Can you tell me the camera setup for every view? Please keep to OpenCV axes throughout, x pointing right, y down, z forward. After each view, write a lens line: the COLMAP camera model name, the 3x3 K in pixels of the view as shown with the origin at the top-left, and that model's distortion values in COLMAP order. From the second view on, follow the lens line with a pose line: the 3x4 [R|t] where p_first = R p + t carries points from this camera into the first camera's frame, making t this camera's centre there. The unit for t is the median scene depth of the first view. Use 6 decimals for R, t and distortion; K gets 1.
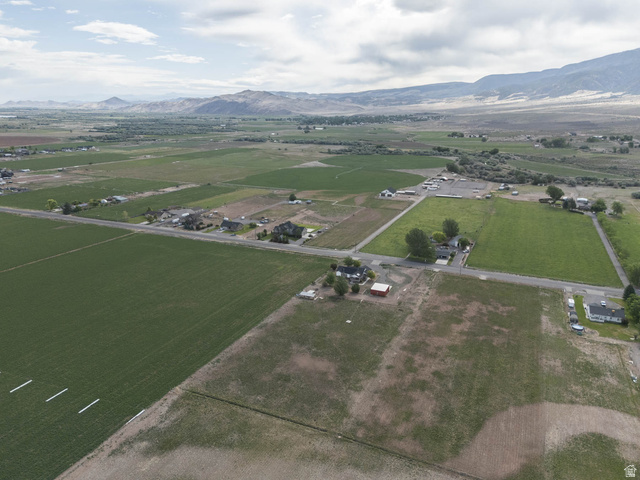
lens RADIAL K [[477.1, 0, 318.4], [0, 477.1, 213.9], [0, 0, 1]] dist [0.081529, -0.085423]
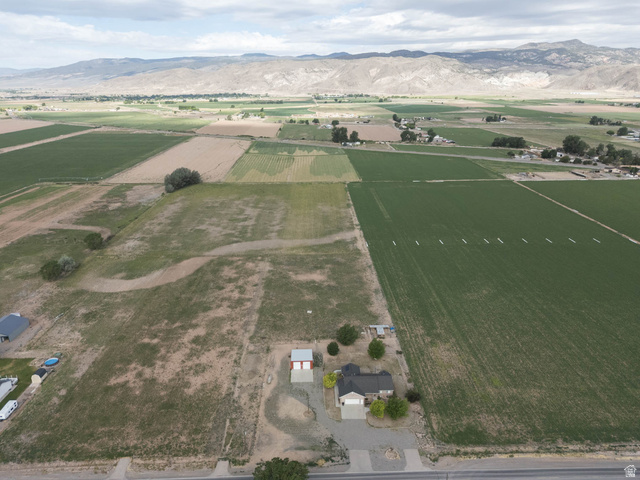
lens RADIAL K [[469.8, 0, 319.0], [0, 469.8, 238.7], [0, 0, 1]] dist [0.077235, -0.072863]
pose [[-0.906267, 0.127865, -0.402903, 0.370949], [-0.094721, 0.867485, 0.488363, -0.338292], [0.411957, 0.480750, -0.774061, 1.502454]]
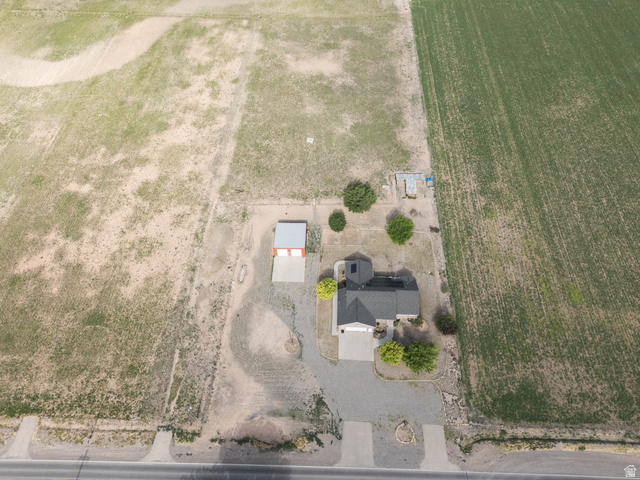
lens RADIAL K [[469.8, 0, 319.0], [0, 469.8, 238.7], [0, 0, 1]] dist [0.077235, -0.072863]
pose [[-0.930516, 0.290118, -0.223544, 0.213618], [-0.072939, 0.451339, 0.889367, -0.267809], [0.358915, 0.843875, -0.398817, 1.235070]]
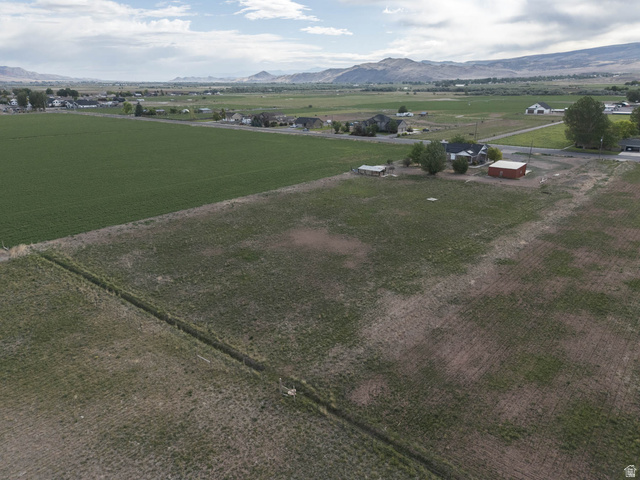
lens RADIAL K [[469.8, 0, 319.0], [0, 469.8, 238.7], [0, 0, 1]] dist [0.077235, -0.072863]
pose [[0.960295, 0.076624, -0.268258, 0.076628], [-0.048822, 0.992861, 0.108826, 0.194460], [0.274681, -0.091408, 0.957181, 0.426332]]
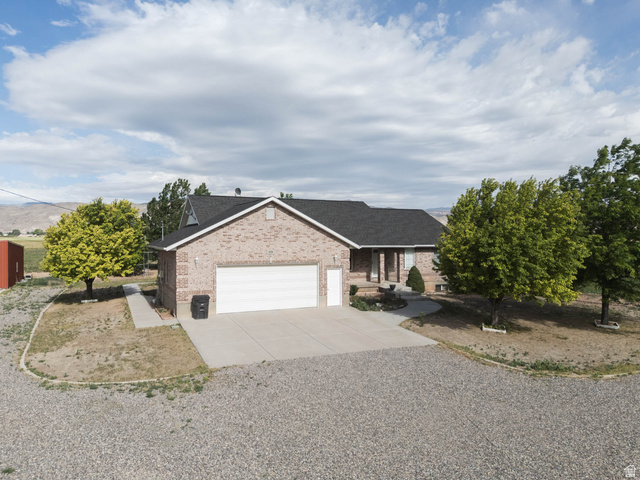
lens RADIAL K [[469.8, 0, 319.0], [0, 469.8, 238.7], [0, 0, 1]] dist [0.077235, -0.072863]
pose [[-0.669070, -0.004077, -0.743188, 0.167411], [-0.166668, 0.975339, 0.144695, 0.116530], [0.724270, 0.220676, -0.653249, 1.205315]]
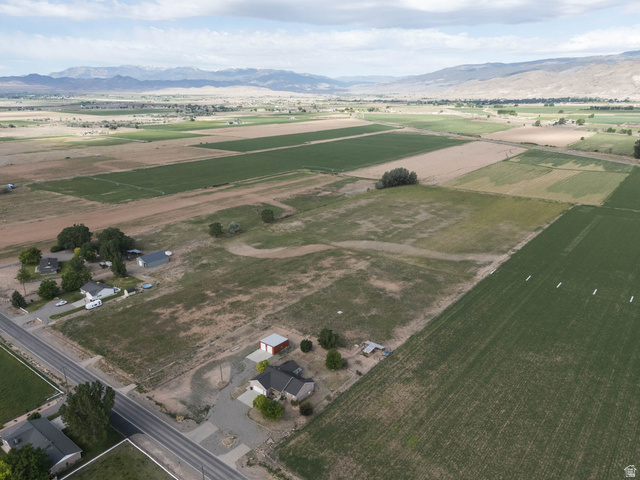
lens RADIAL K [[469.8, 0, 319.0], [0, 469.8, 238.7], [0, 0, 1]] dist [0.077235, -0.072863]
pose [[-0.968220, -0.080381, 0.236832, -0.100753], [0.049634, 0.866354, 0.496958, -0.350707], [-0.245127, 0.492919, -0.834832, 1.560064]]
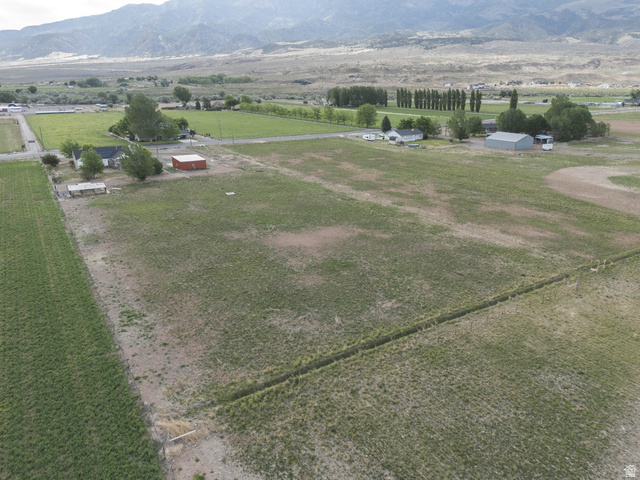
lens RADIAL K [[469.8, 0, 319.0], [0, 469.8, 238.7], [0, 0, 1]] dist [0.077235, -0.072863]
pose [[0.559626, -0.274367, 0.782011, -0.272402], [0.188467, 0.961018, 0.202300, 0.166018], [-0.807031, 0.034171, 0.589520, 0.546876]]
